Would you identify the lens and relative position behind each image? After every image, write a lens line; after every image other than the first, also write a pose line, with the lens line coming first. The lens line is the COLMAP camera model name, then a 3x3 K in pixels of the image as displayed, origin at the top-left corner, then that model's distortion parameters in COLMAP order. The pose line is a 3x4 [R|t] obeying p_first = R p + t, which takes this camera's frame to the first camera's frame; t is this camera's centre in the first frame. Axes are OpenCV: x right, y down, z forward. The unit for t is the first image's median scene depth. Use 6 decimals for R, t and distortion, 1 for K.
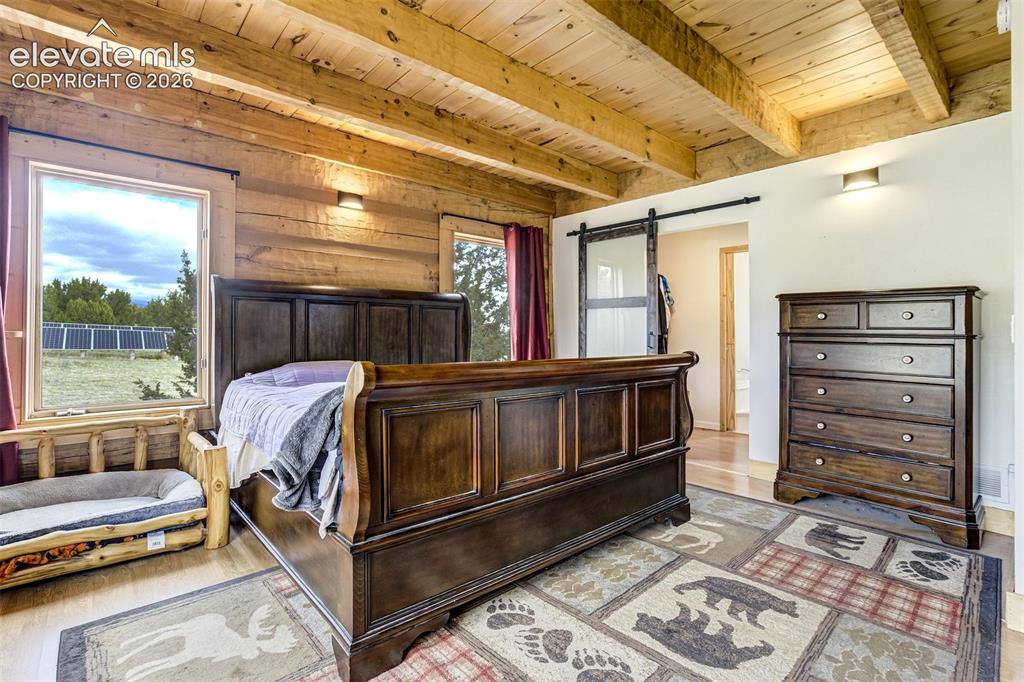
lens RADIAL K [[471.4, 0, 506.9], [0, 471.4, 331.3], [0, 0, 1]] dist [-0.037018, 0.011551]
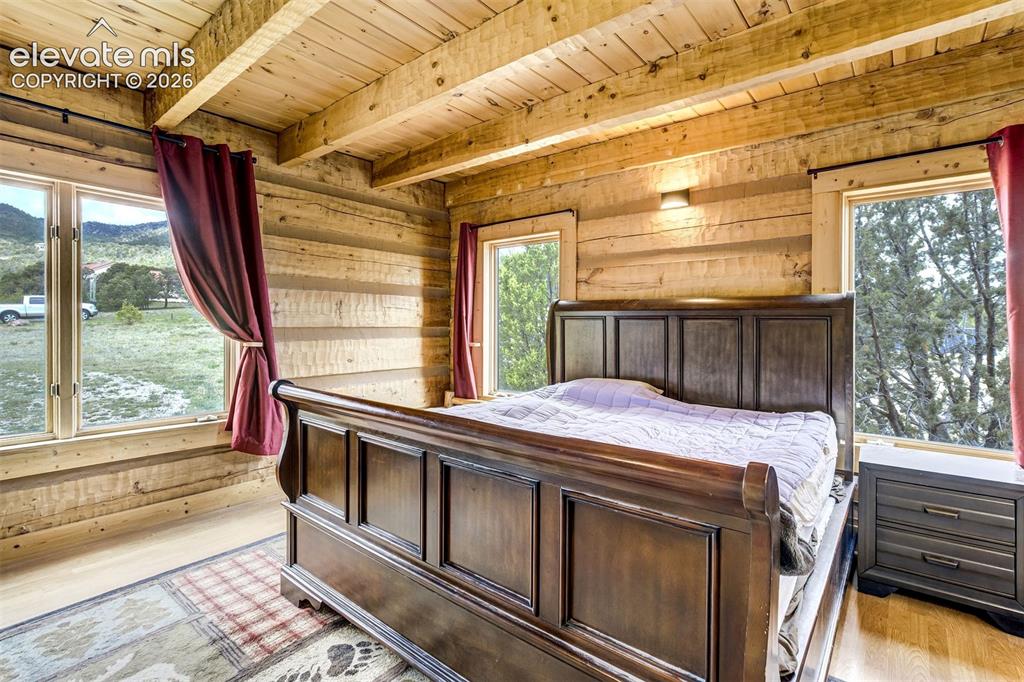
lens RADIAL K [[471.4, 0, 508.6], [0, 471.4, 332.1], [0, 0, 1]] dist [-0.037018, 0.011551]
pose [[0.176250, 0.007672, -0.984316, 0.509932], [-0.004902, 0.999964, 0.006916, -0.038619], [0.984333, 0.003606, 0.176281, 0.583675]]
